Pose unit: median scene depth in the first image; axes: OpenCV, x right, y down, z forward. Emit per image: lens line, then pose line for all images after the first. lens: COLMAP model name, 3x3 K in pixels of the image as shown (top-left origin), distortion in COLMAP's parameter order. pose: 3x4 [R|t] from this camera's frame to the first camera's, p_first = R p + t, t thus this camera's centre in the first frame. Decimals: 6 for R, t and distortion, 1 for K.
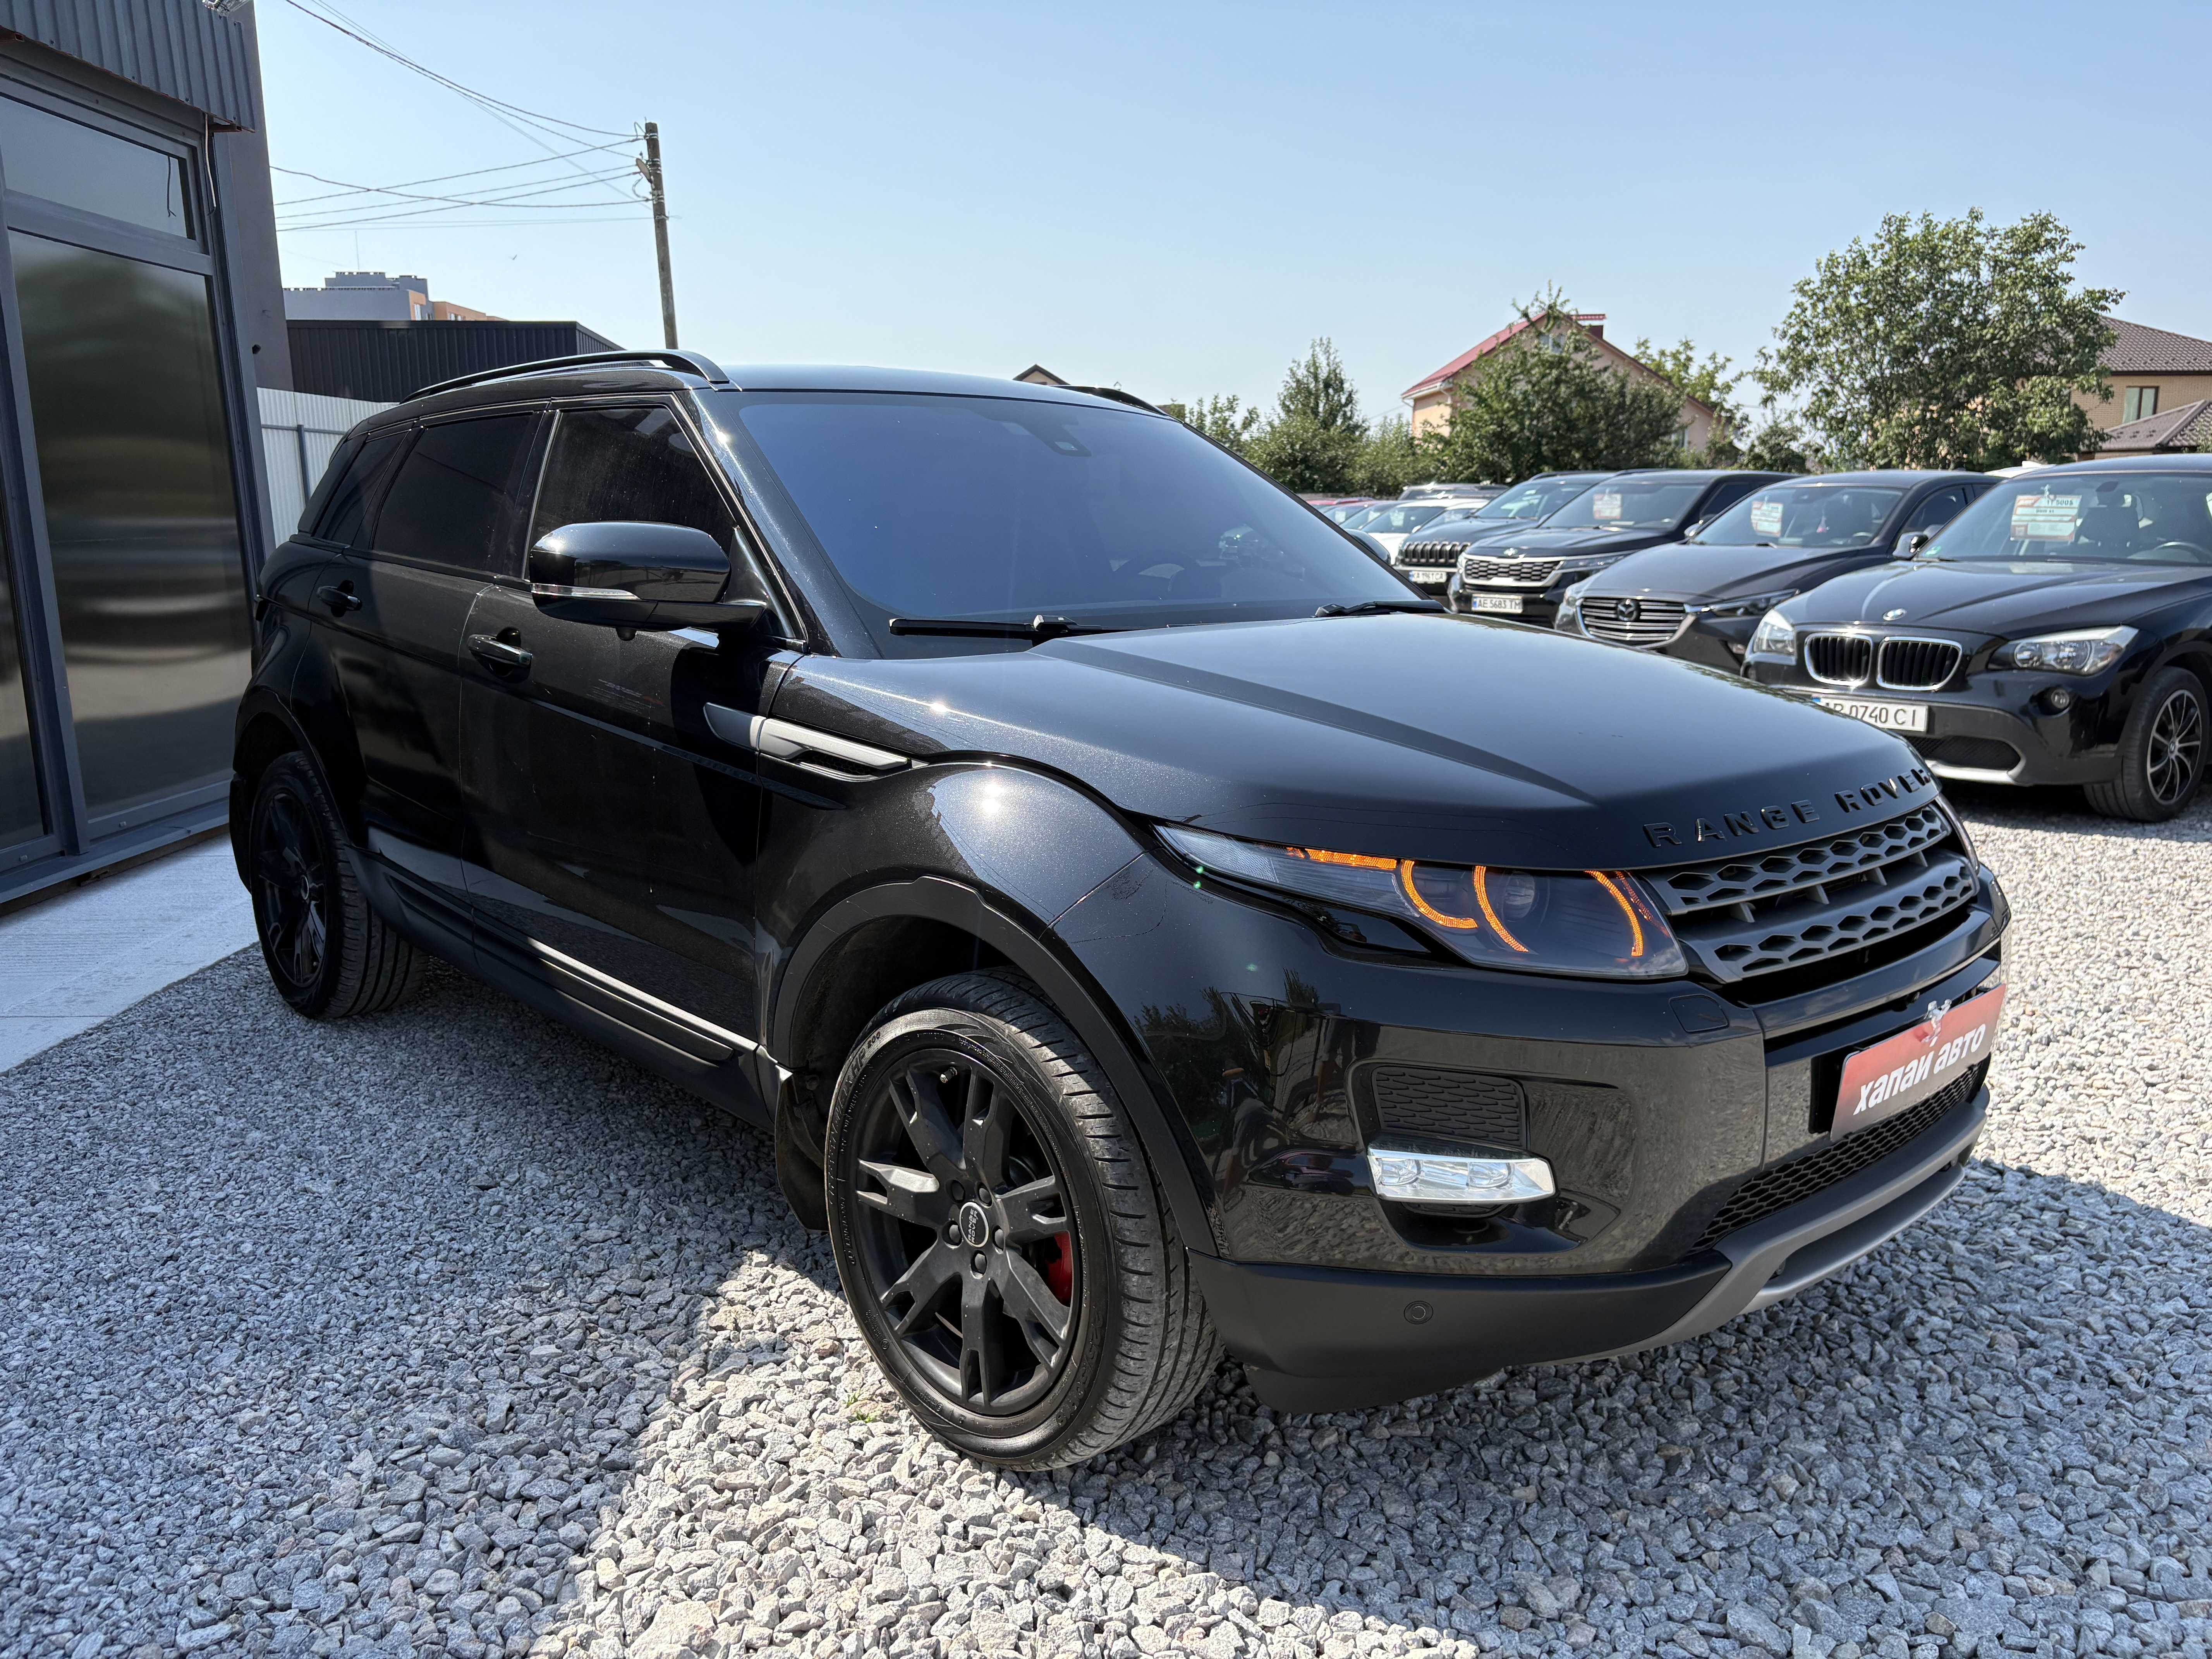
lens RADIAL K [[1709.3, 0, 1106.0], [0, 1709.3, 829.5], [0, 0, 1]] dist [-0.005240, -0.007290]
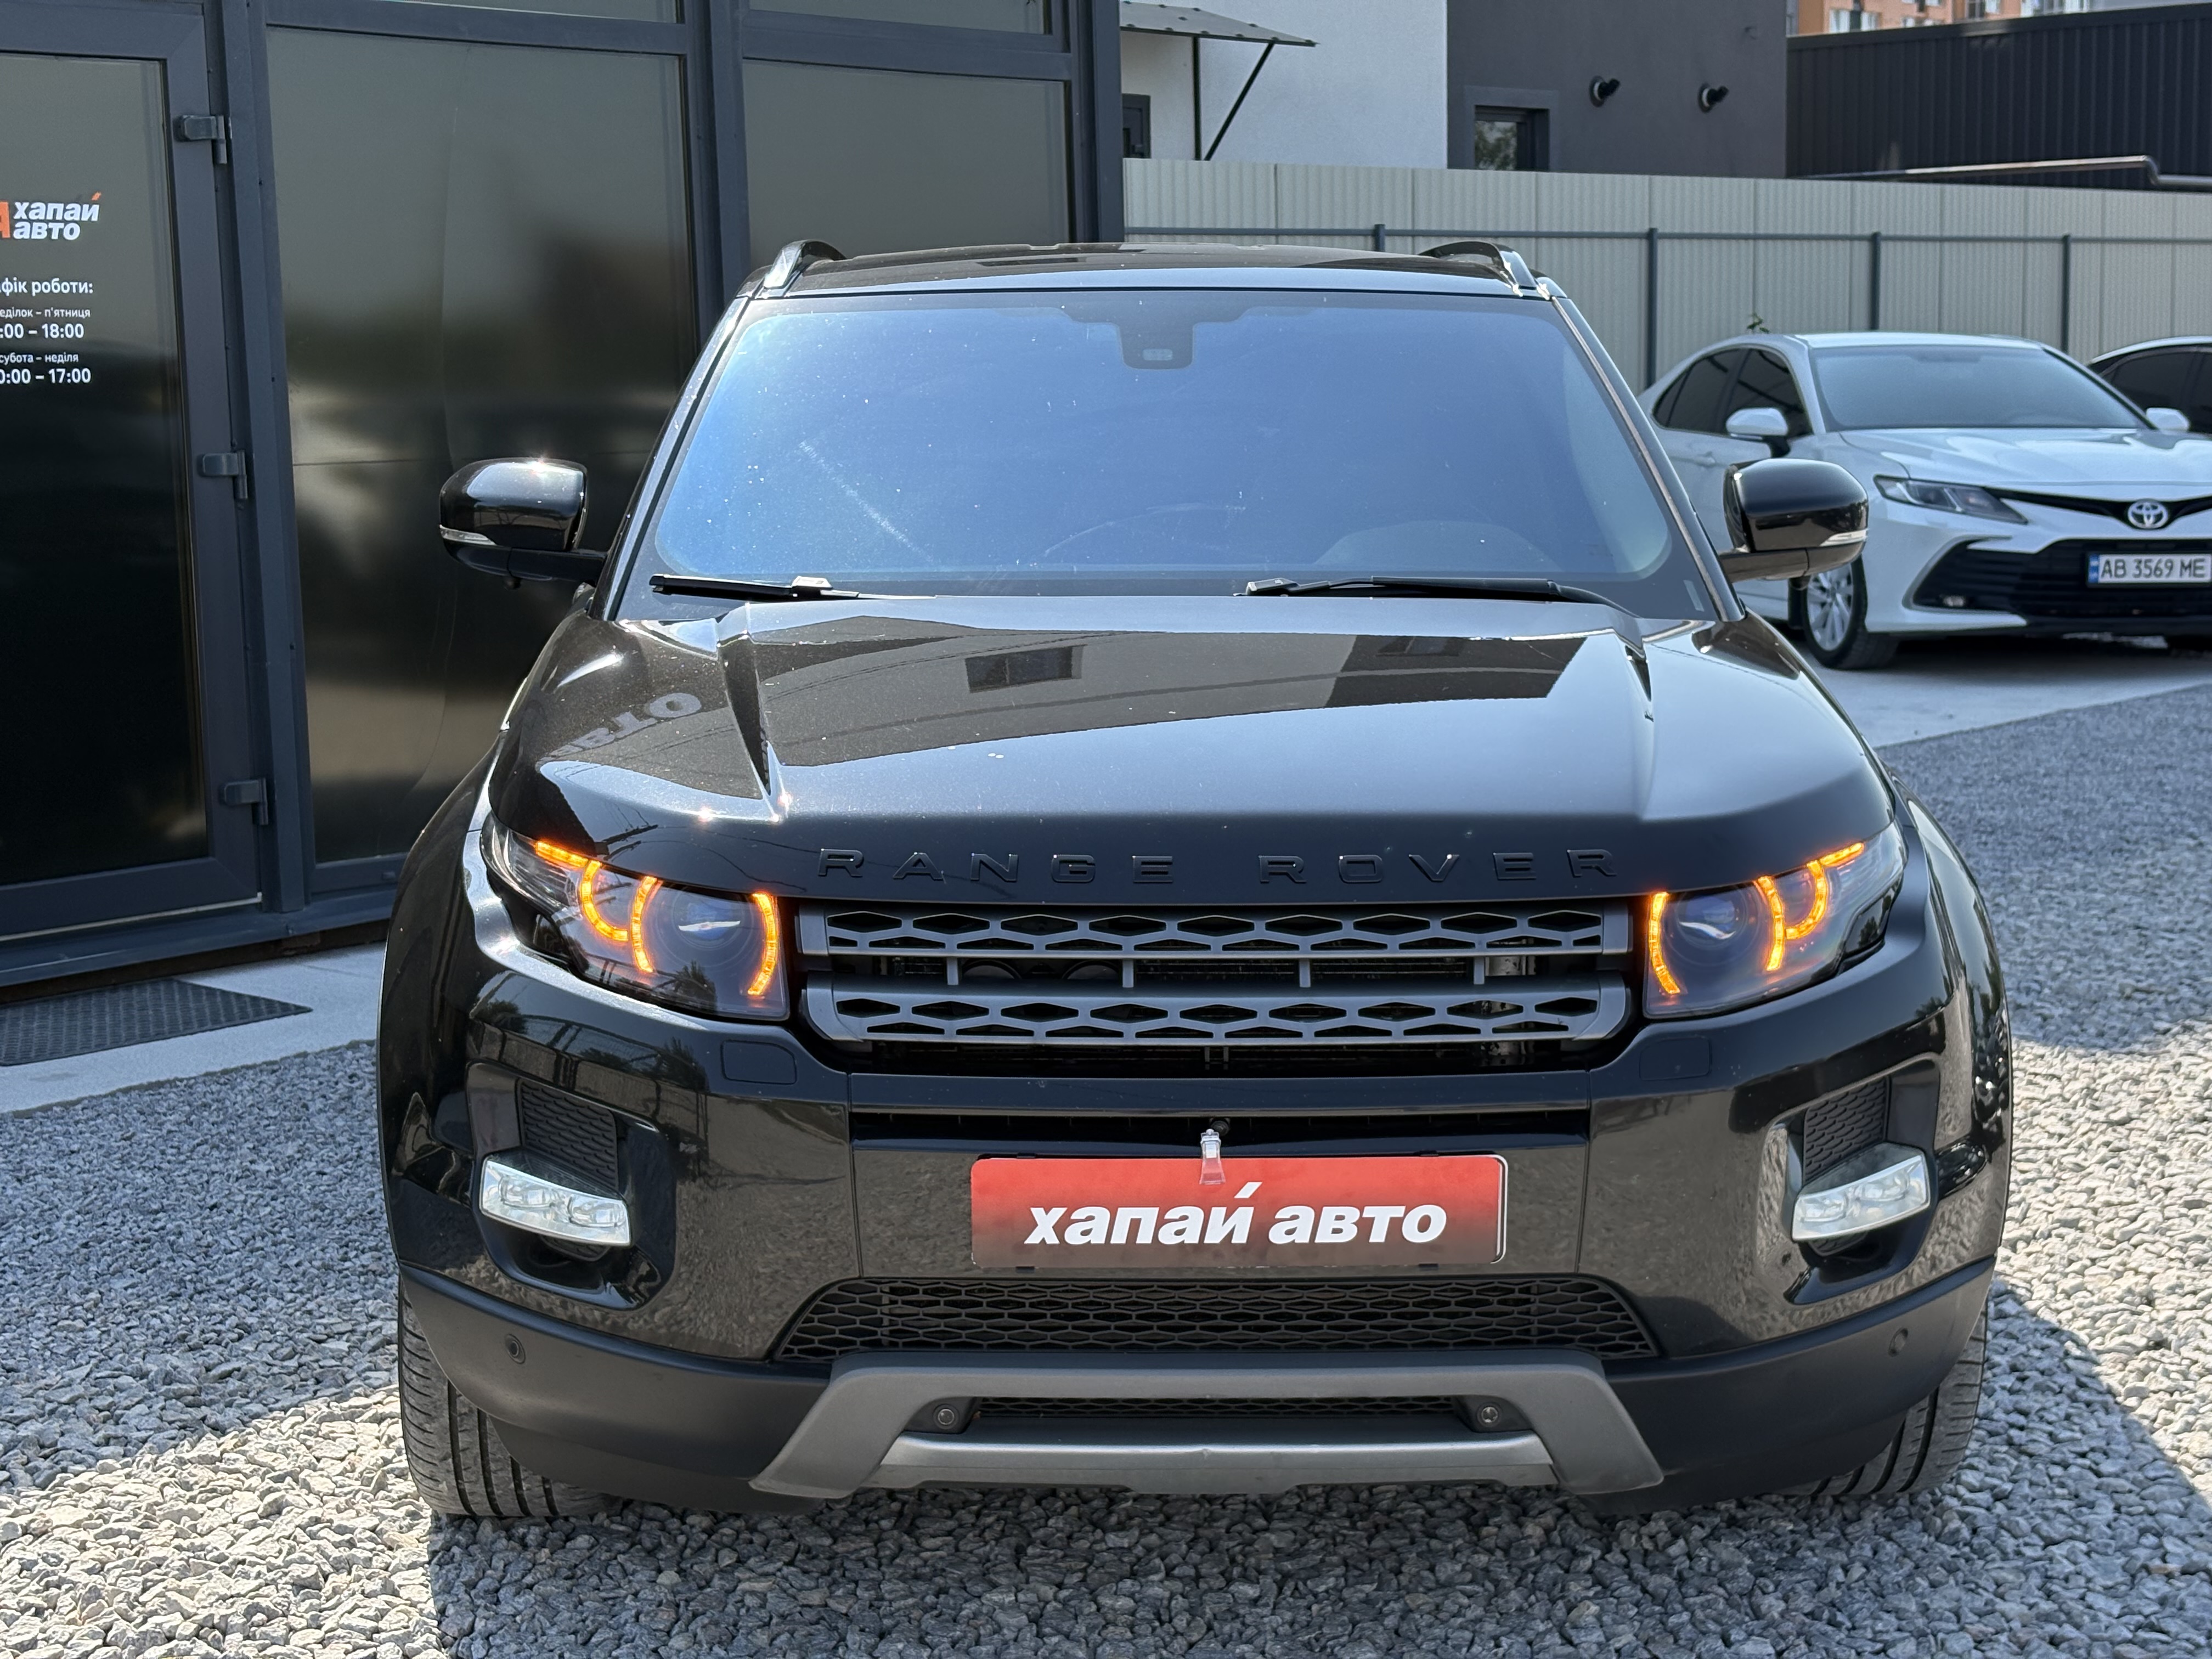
lens RADIAL K [[3386.2, 0, 1106.0], [0, 3386.2, 829.5], [0, 0, 1]] dist [0.032270, 0.025944]
pose [[0.729652, 0.078910, -0.679251, 1.561112], [-0.108528, 0.994093, -0.001095, -0.025259], [0.675152, 0.074516, 0.733906, -0.132996]]
